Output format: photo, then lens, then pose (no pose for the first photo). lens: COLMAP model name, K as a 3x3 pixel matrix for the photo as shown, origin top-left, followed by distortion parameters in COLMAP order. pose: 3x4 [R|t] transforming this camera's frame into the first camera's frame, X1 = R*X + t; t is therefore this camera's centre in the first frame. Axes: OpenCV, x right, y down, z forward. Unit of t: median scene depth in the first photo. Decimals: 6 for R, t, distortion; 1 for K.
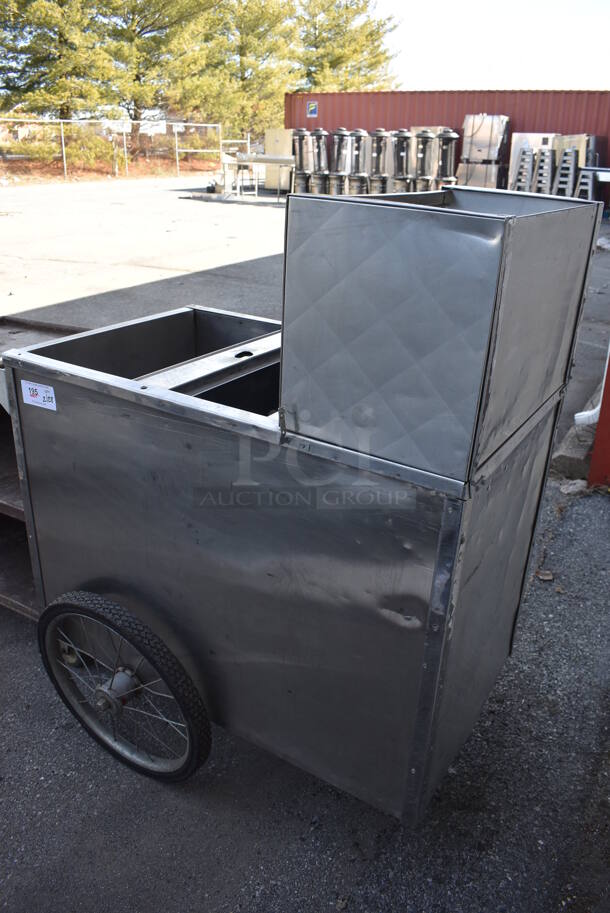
lens RADIAL K [[705.0, 0, 307.8], [0, 705.0, 471.3], [0, 0, 1]] dist [-0.097860, 0.014650]
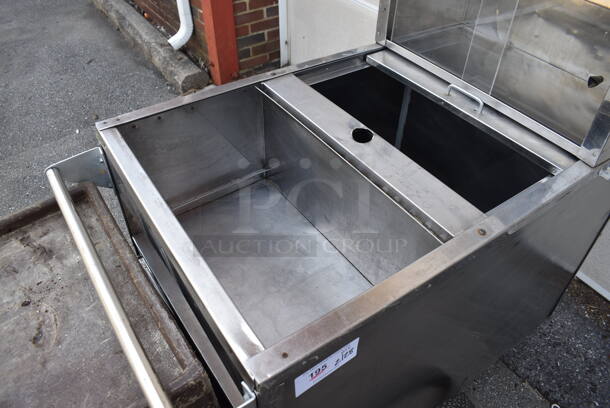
lens RADIAL K [[471.0, 0, 305.0], [0, 471.0, 204.0], [0, 0, 1]] dist [-0.097860, 0.014650]
pose [[0.402954, -0.640639, 0.653613, -0.568730], [0.382943, 0.766658, 0.515355, -0.440002], [-0.831254, 0.042633, 0.554256, 0.771149]]
